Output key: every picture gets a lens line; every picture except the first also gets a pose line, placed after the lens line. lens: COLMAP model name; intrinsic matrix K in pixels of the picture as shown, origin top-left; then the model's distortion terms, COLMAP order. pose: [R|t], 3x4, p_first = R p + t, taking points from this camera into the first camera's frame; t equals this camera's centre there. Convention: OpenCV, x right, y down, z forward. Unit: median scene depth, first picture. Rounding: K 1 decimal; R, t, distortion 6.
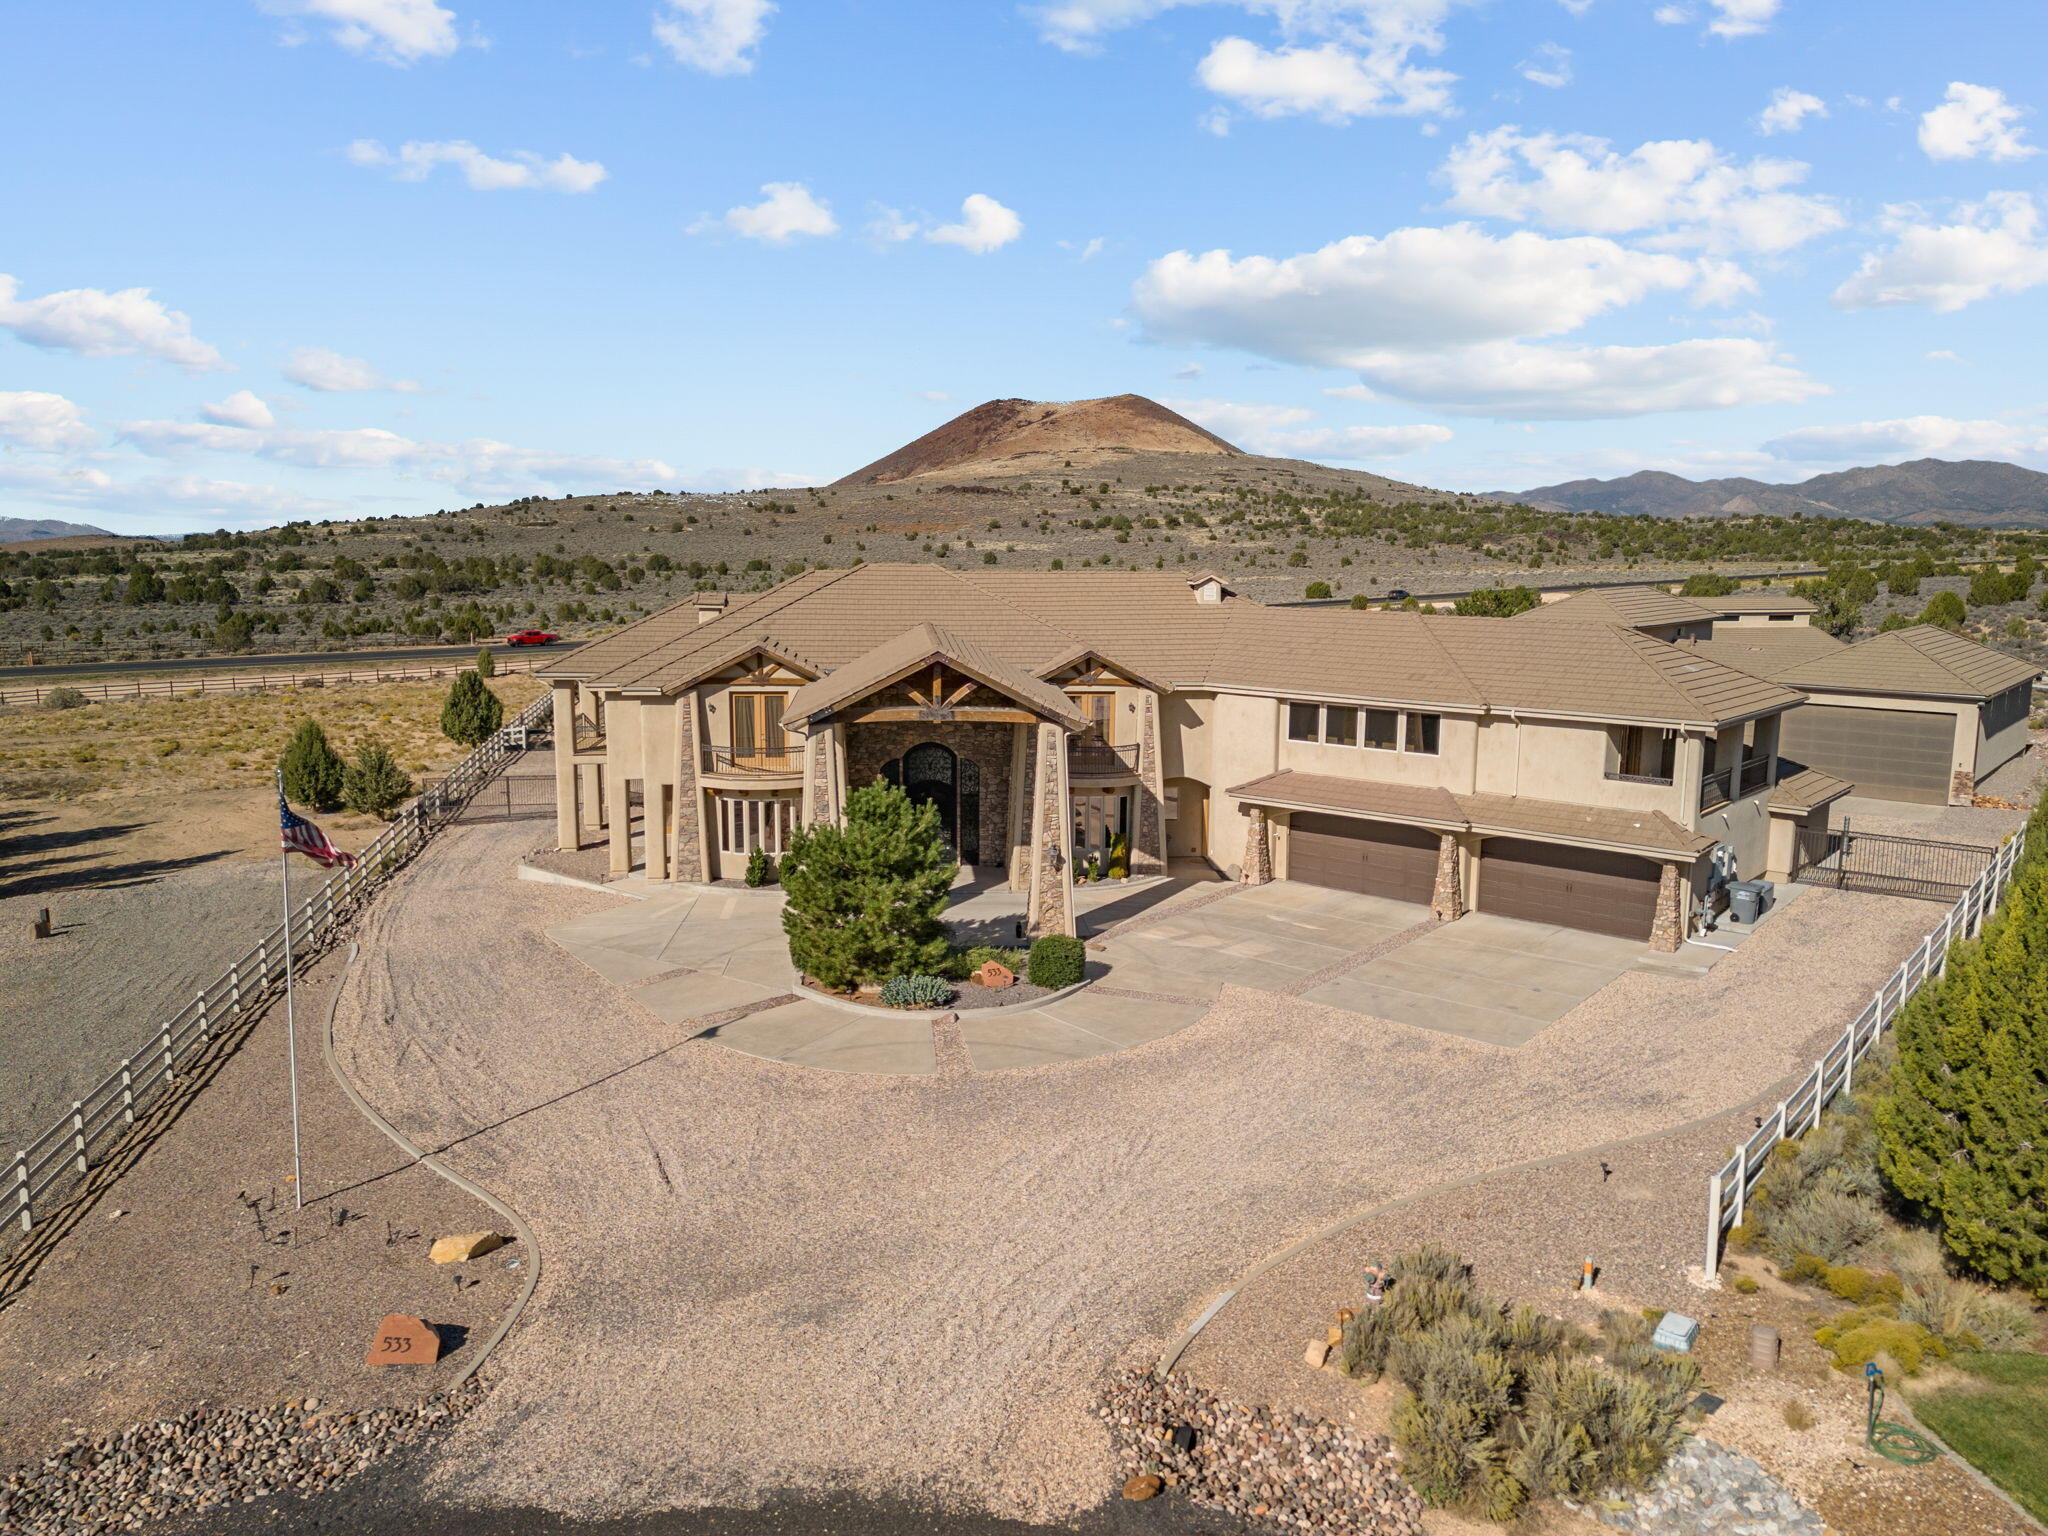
lens RADIAL K [[1504.3, 0, 1006.7], [0, 1504.3, 765.5], [0, 0, 1]] dist [0.062499, -0.053161]
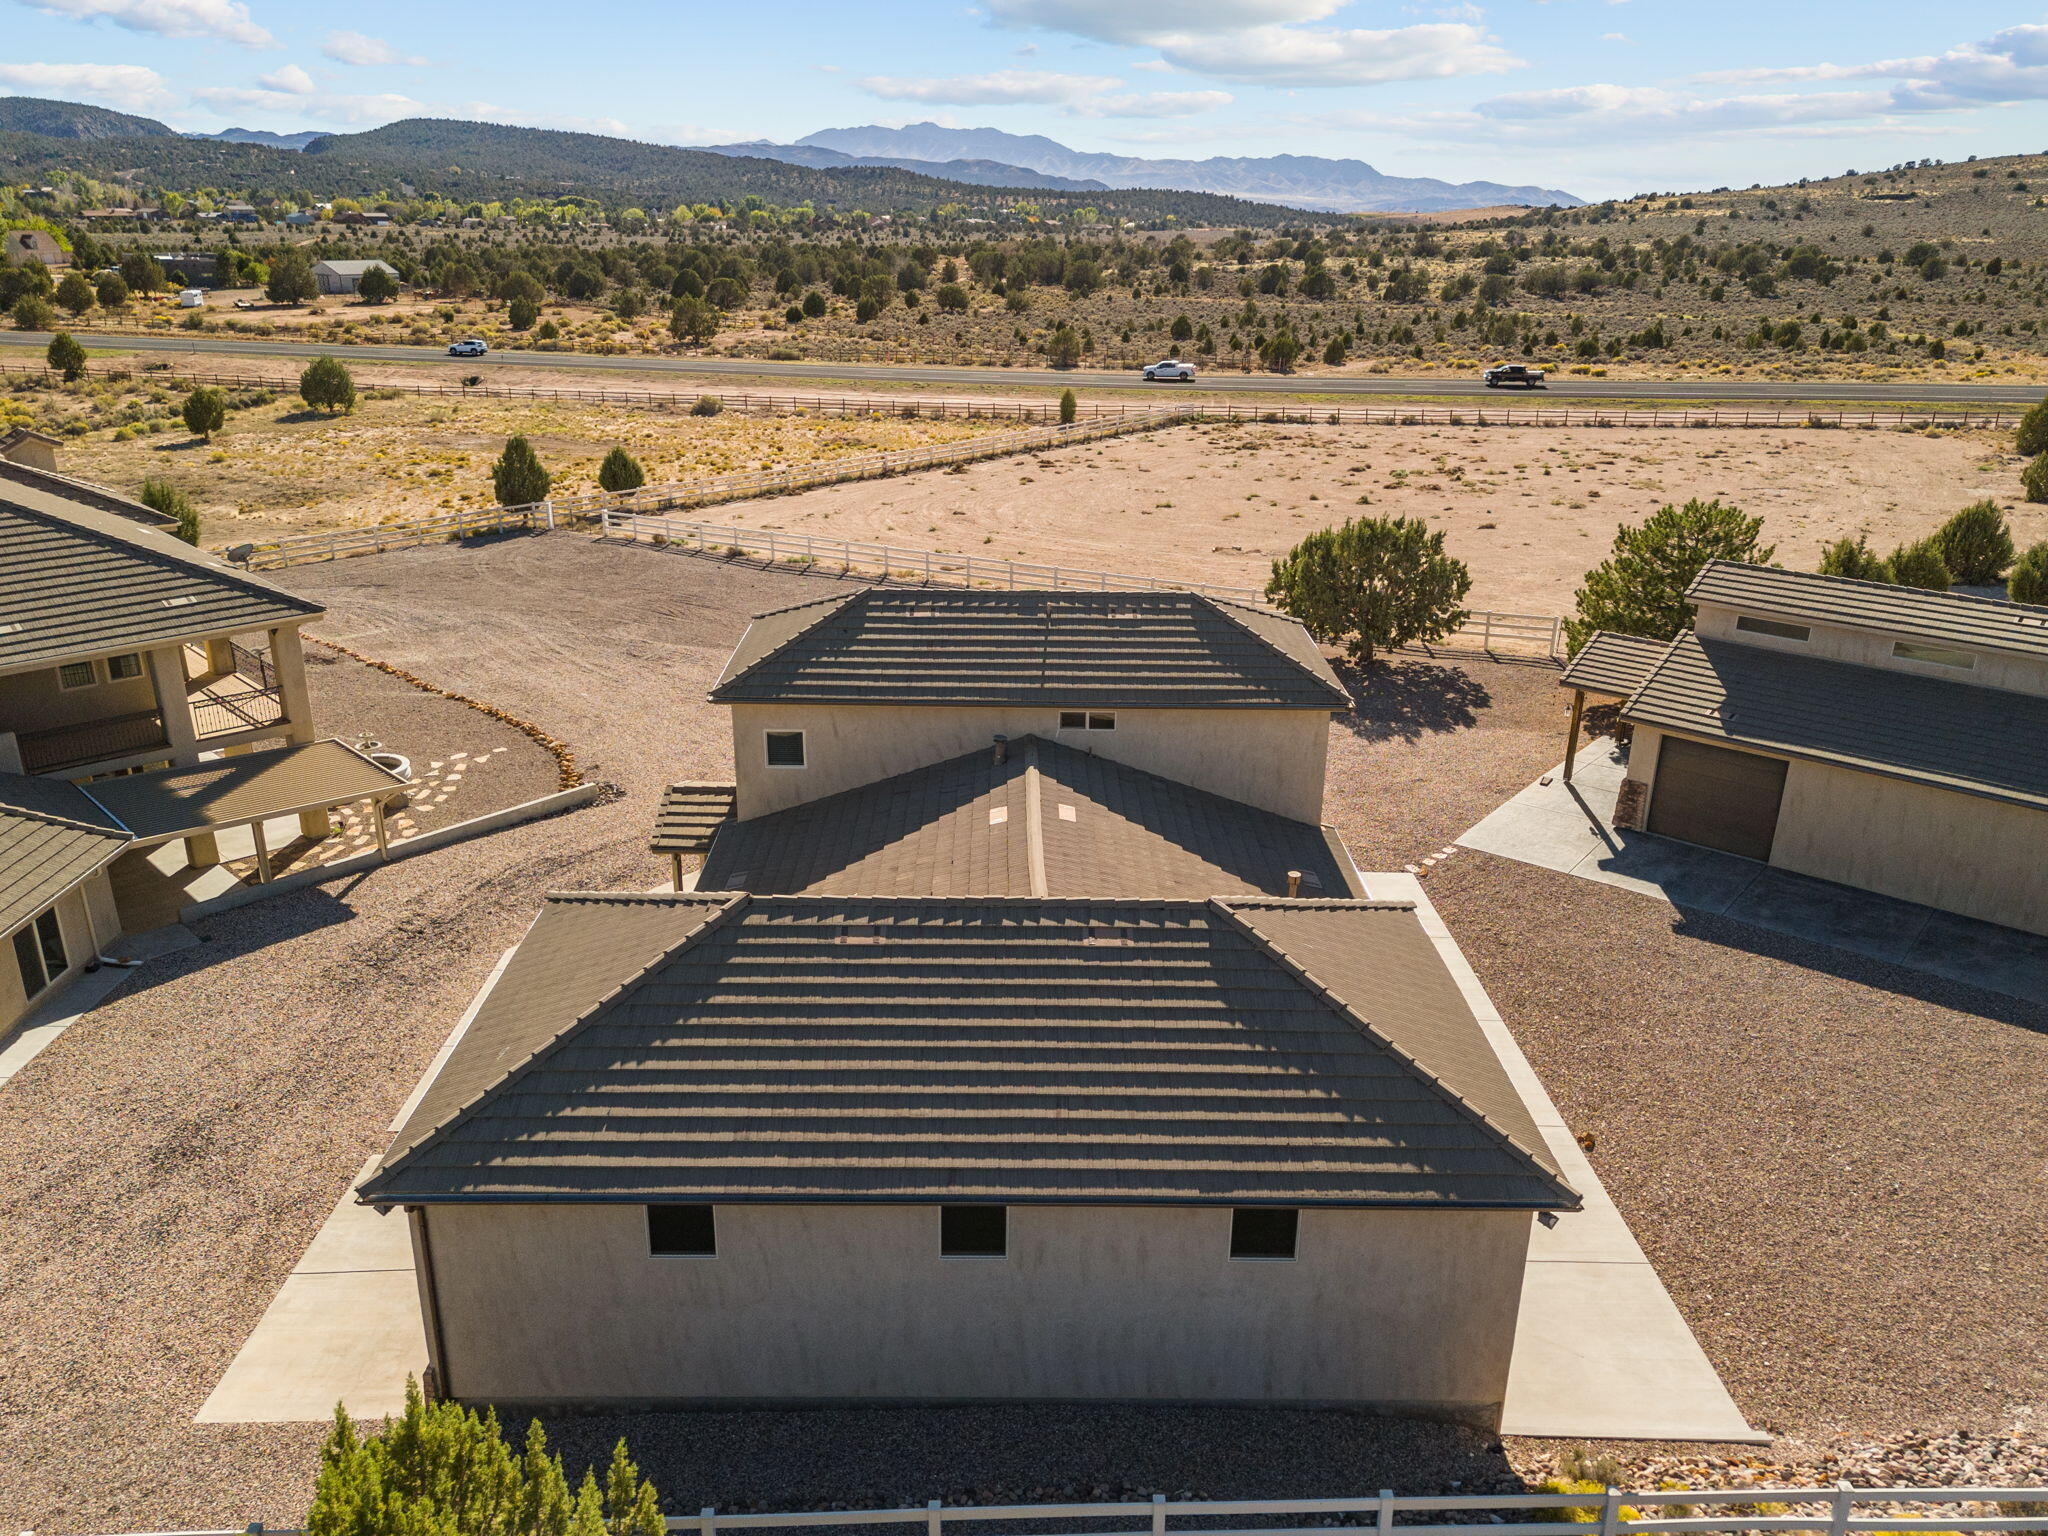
lens RADIAL K [[1504.3, 0, 1019.0], [0, 1504.3, 762.2], [0, 0, 1]] dist [0.062499, -0.053161]
pose [[0.651348, 0.268557, -0.709664, 1.111985], [-0.120605, 0.960024, 0.252605, -0.275591], [0.749133, -0.078944, 0.657698, 1.132675]]
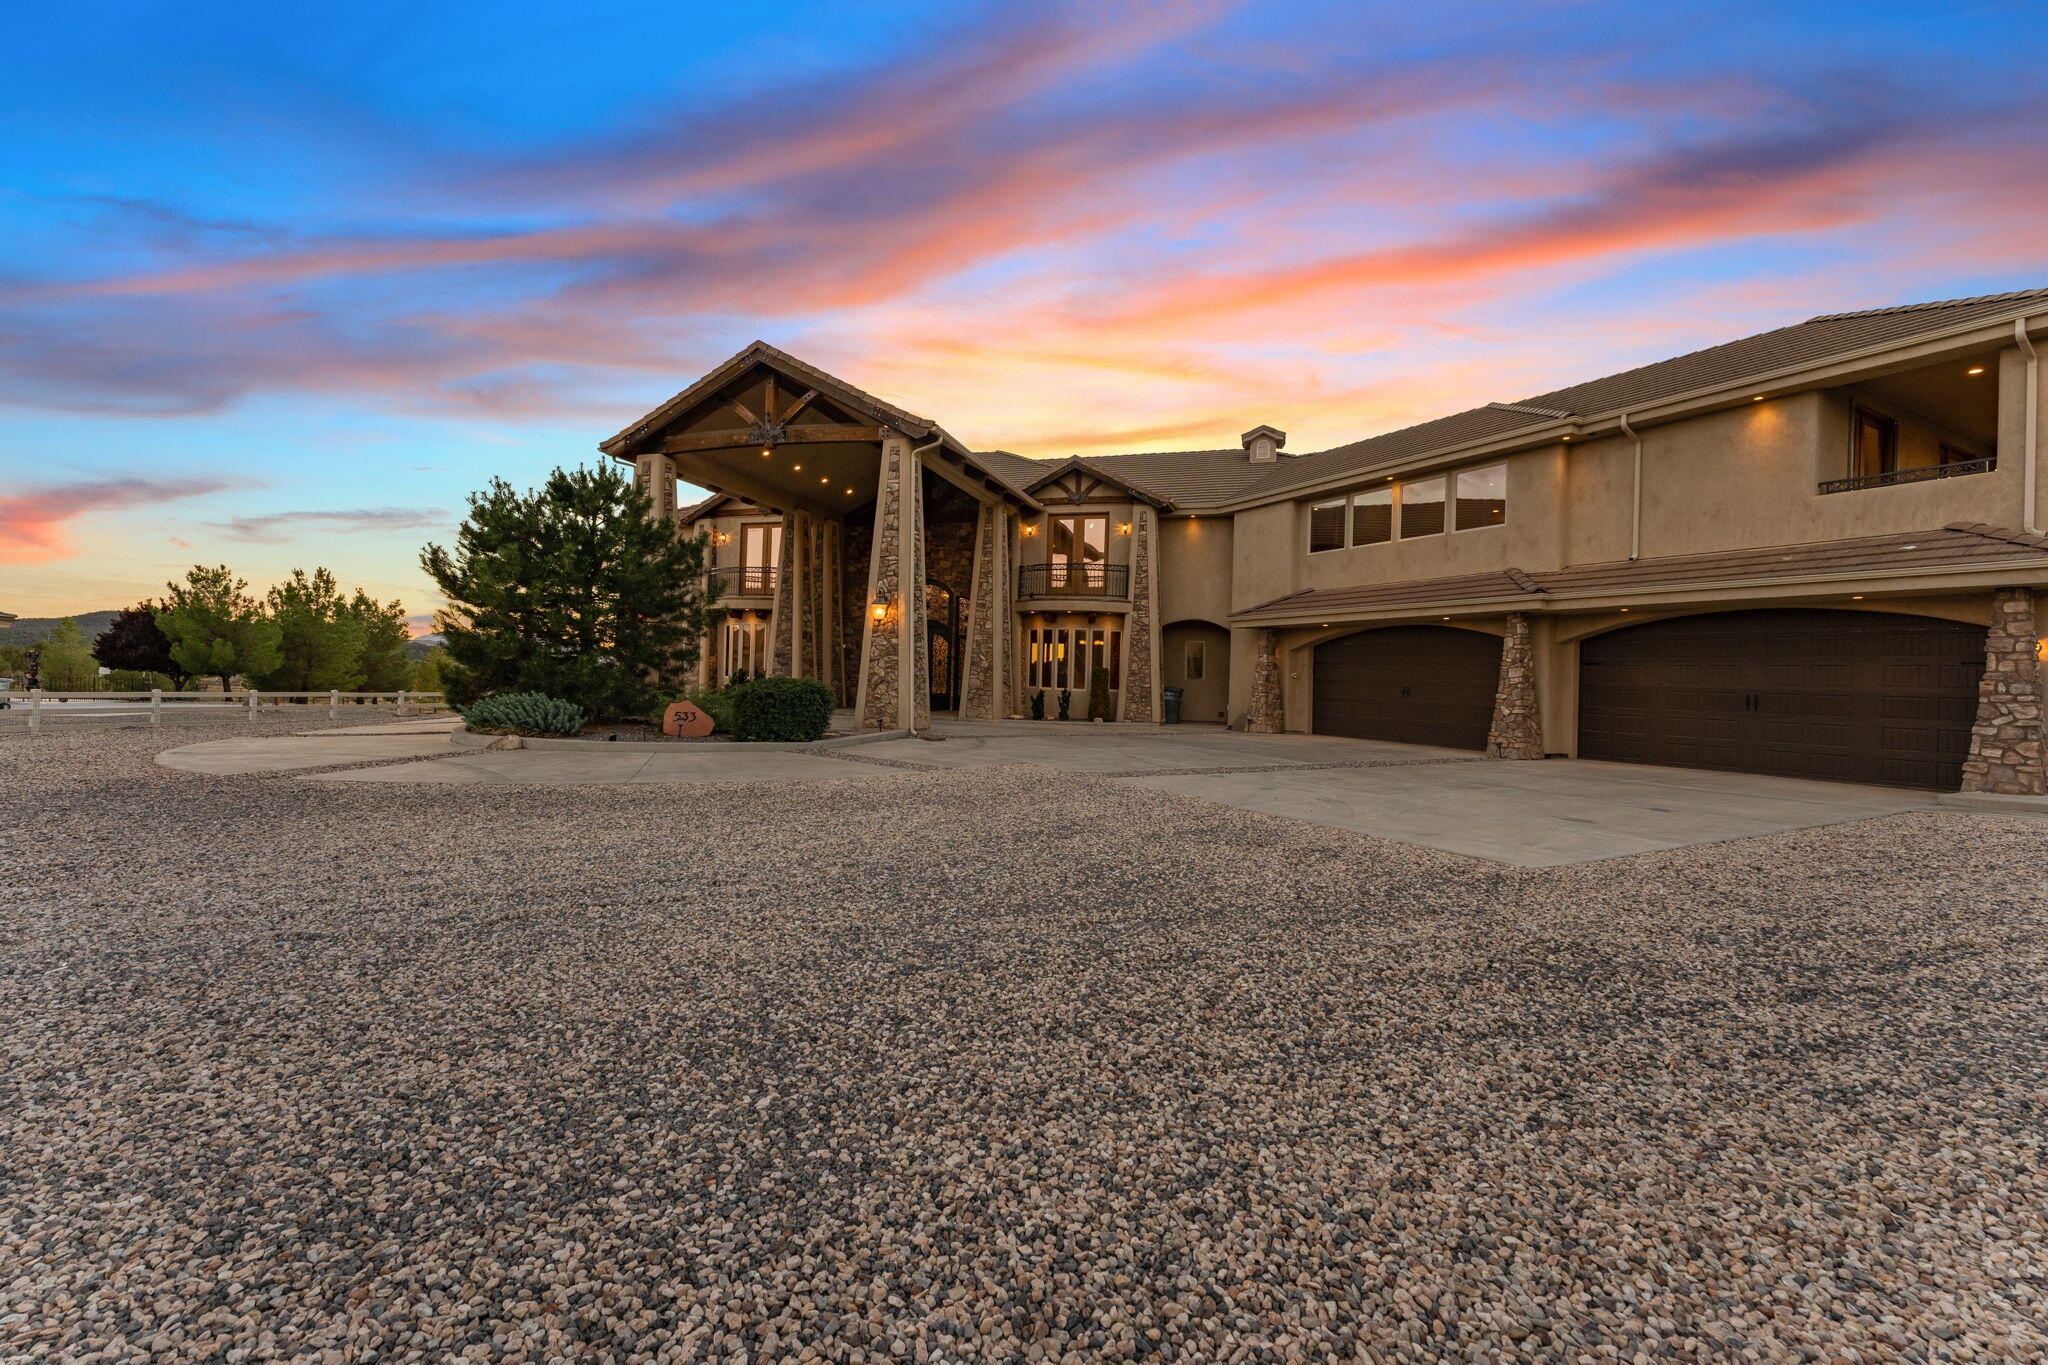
lens RADIAL K [[823.8, 0, 1010.2], [0, 823.8, 683.9], [0, 0, 1]] dist [-0.004037, 0.000077]
pose [[0.930151, 0.024567, -0.366354, 0.198743], [-0.079605, 0.987521, -0.135891, 0.122266], [0.358443, 0.155563, 0.920499, 0.542519]]
